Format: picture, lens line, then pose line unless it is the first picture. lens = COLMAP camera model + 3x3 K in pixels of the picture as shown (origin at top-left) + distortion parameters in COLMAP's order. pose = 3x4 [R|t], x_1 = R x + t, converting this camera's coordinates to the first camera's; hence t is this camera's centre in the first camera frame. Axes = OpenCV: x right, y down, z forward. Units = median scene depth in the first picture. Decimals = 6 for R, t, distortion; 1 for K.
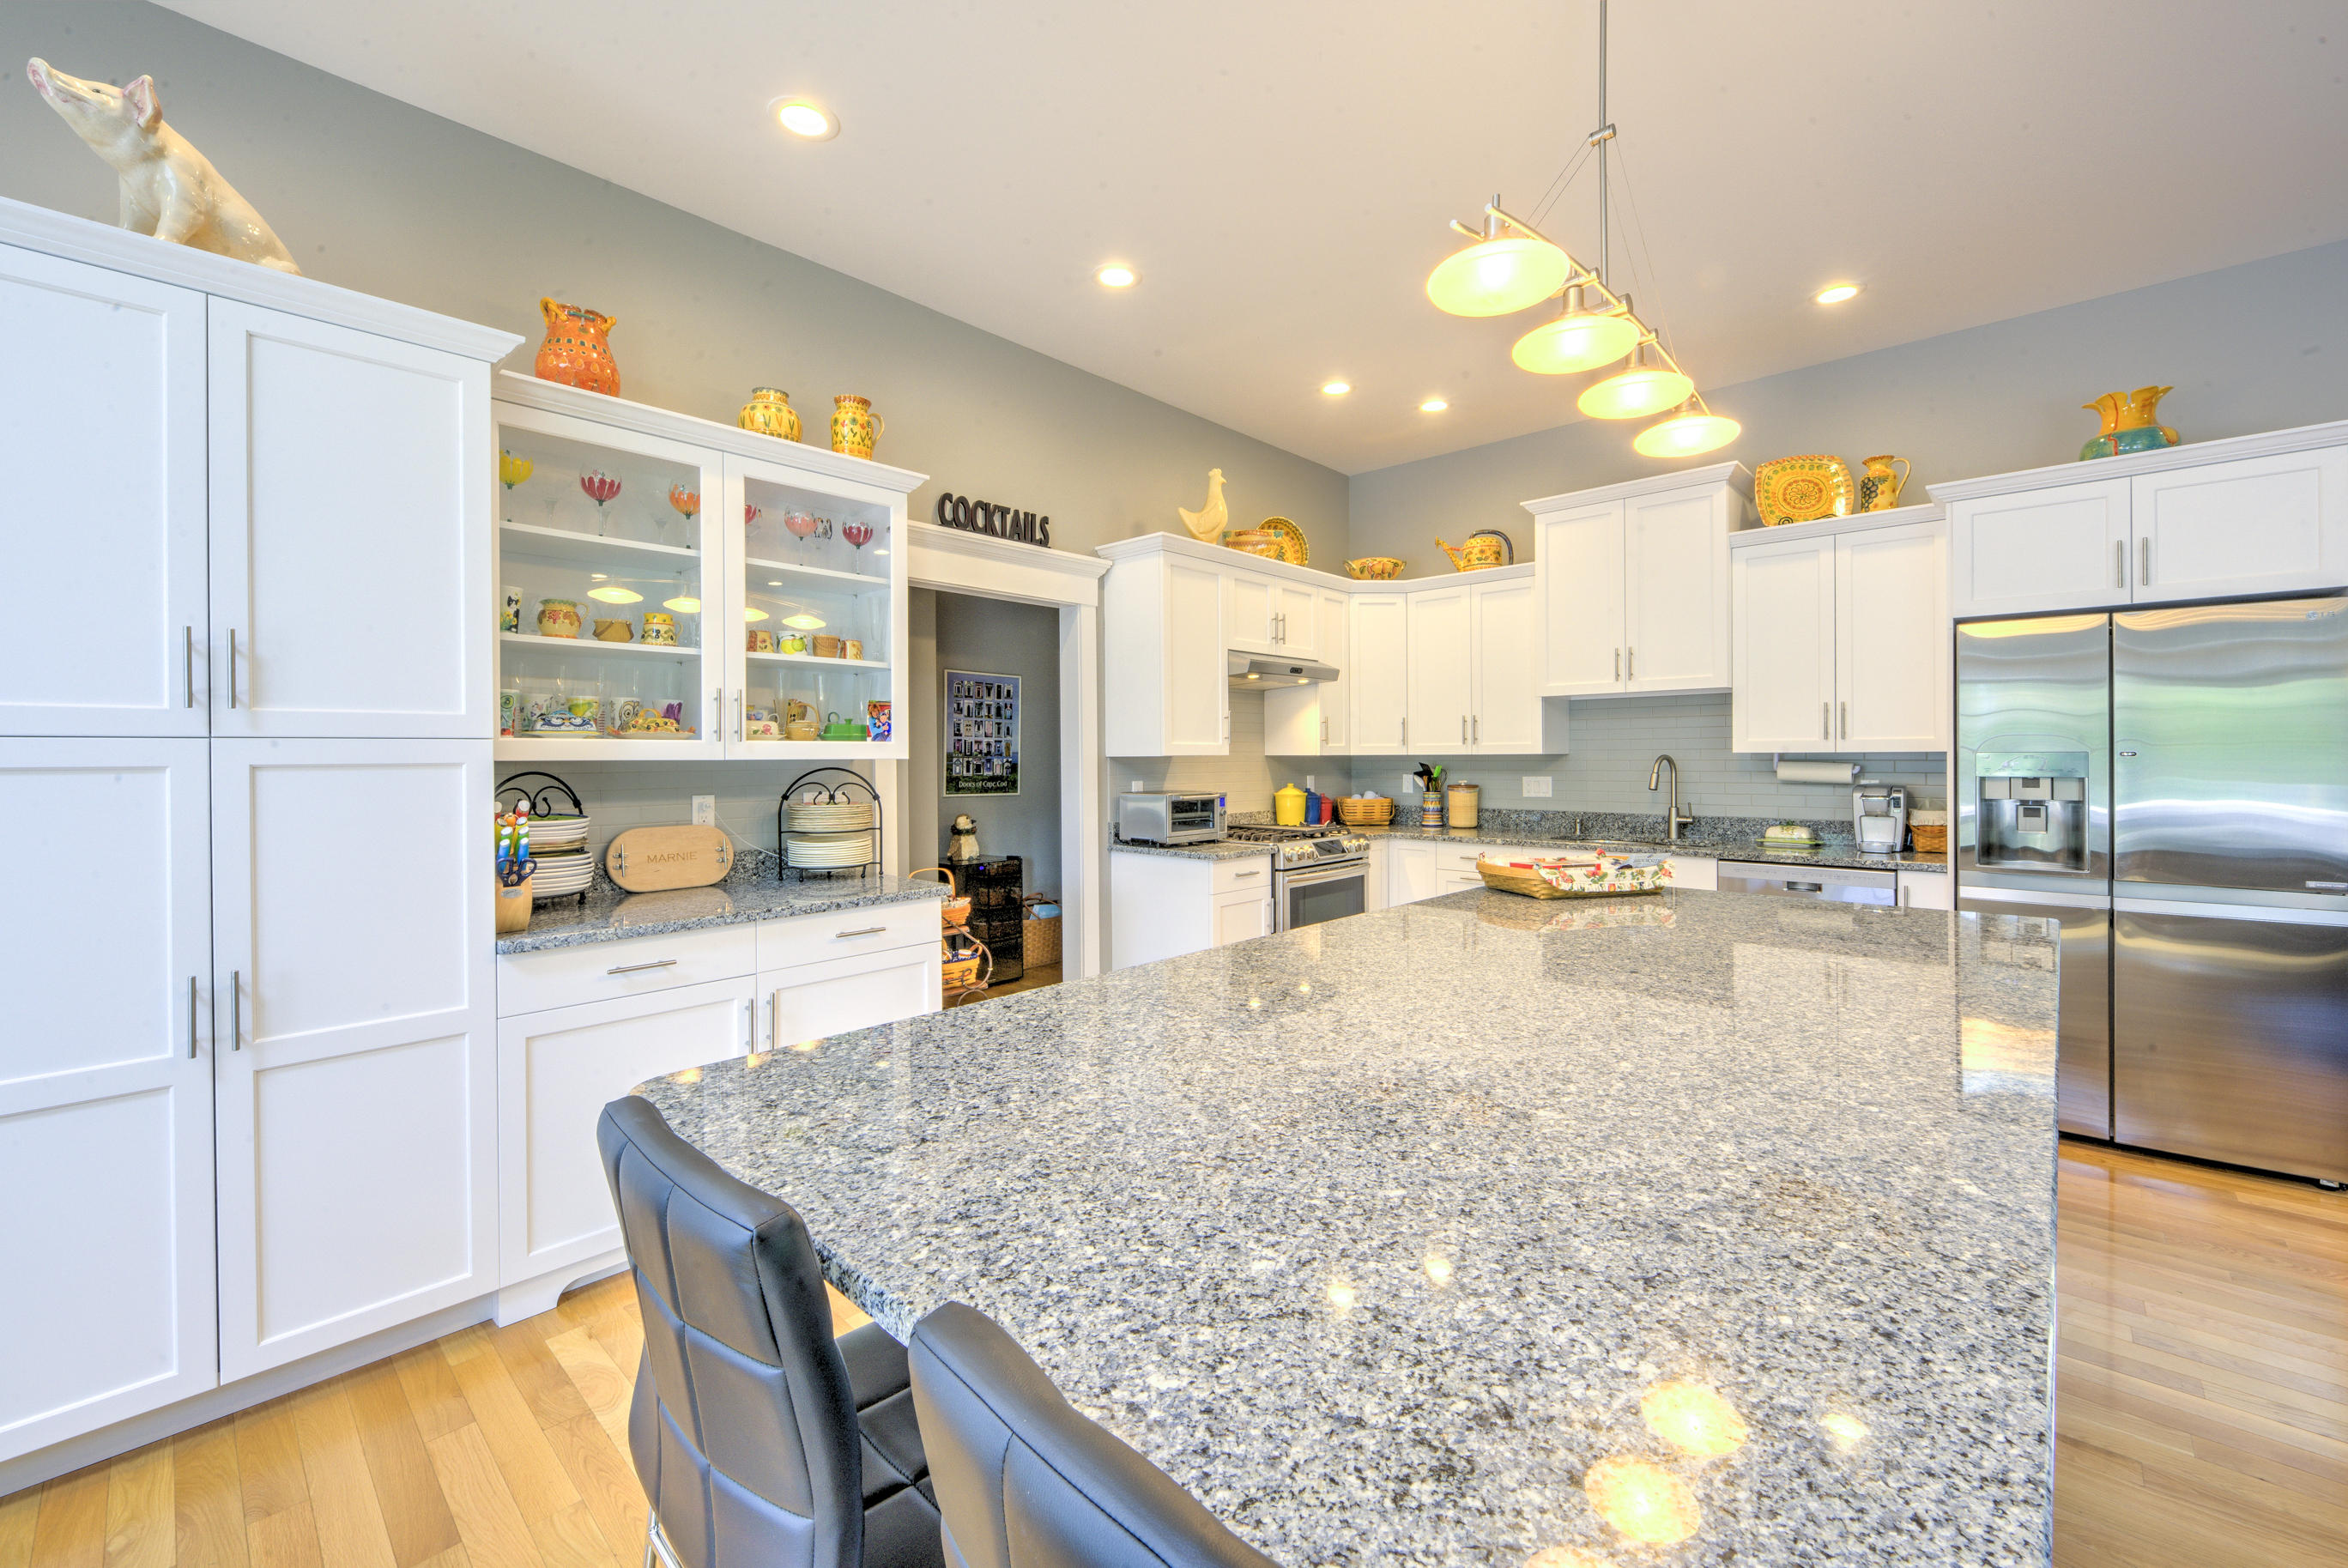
lens RADIAL K [[957.0, 0, 1178.3], [0, 957.0, 742.7], [0, 0, 1]] dist [-0.000434, 0.000013]
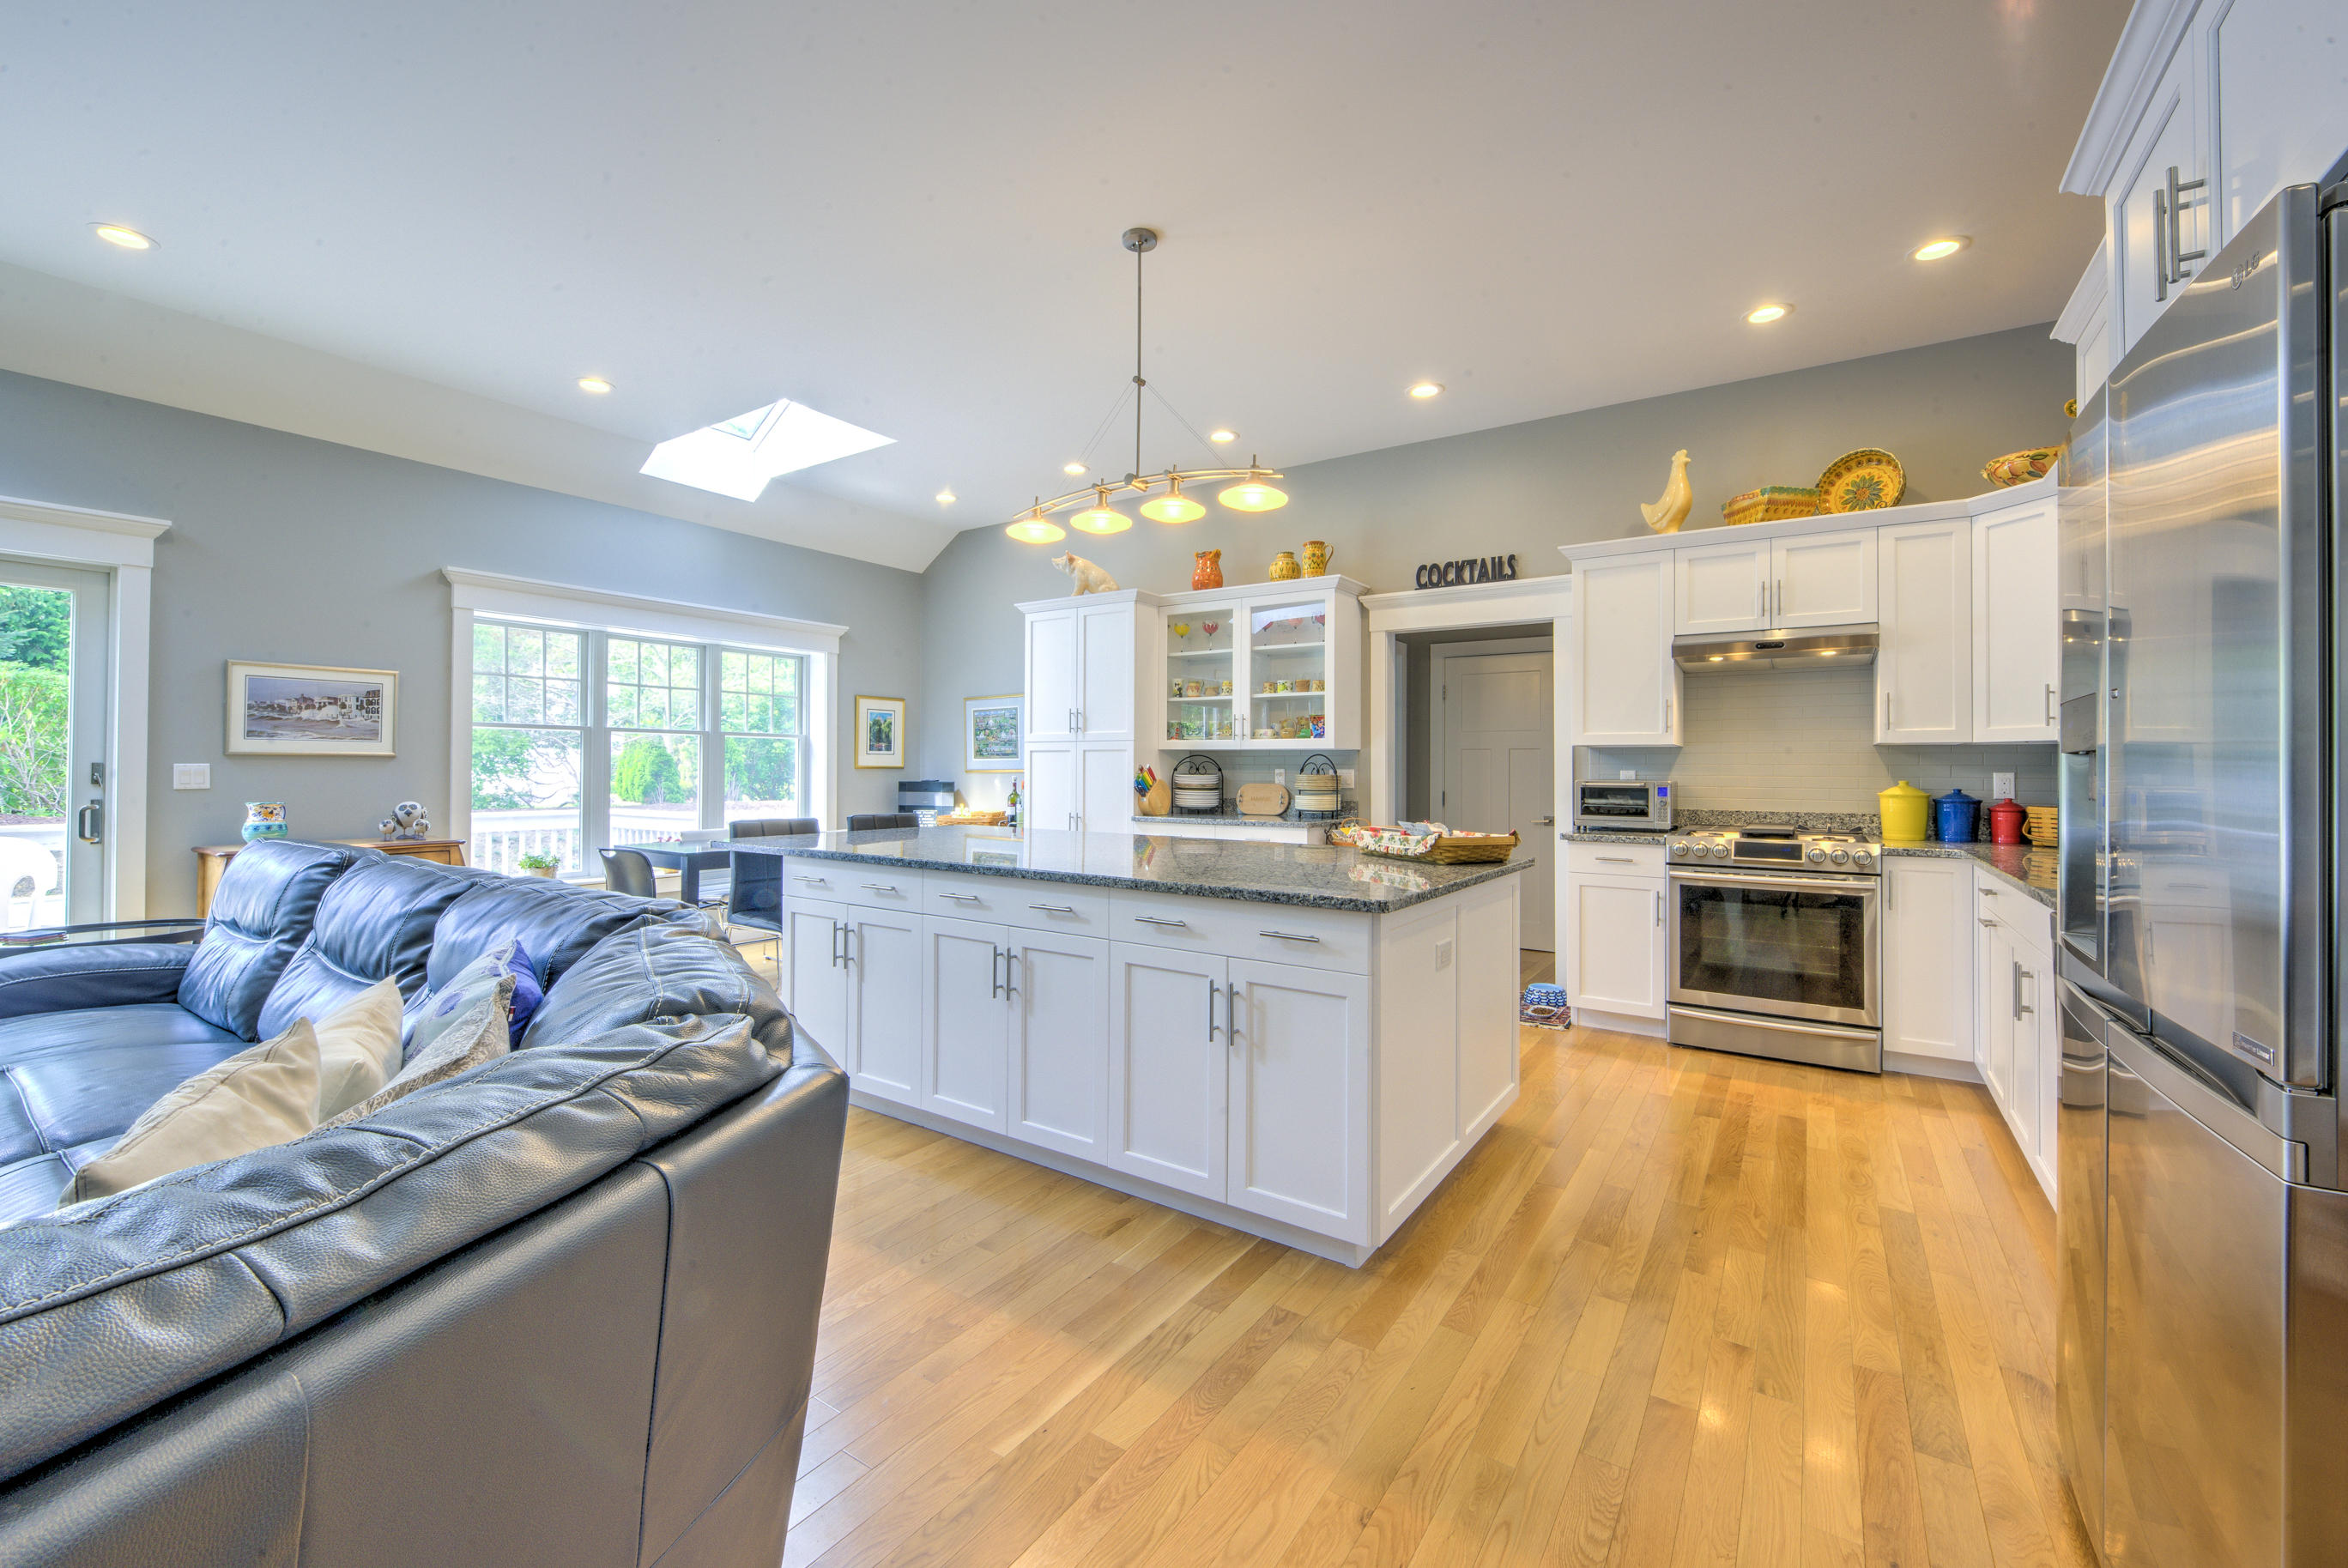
lens RADIAL K [[927.8, 0, 1174.0], [0, 927.8, 784.0], [0, 0, 1]] dist [-0.000047, 0.000190]
pose [[0.142836, 0.021935, -0.989503, 1.058911], [0.006681, 0.999710, 0.023125, 0.032967], [0.989724, -0.009914, 0.142648, 0.409576]]
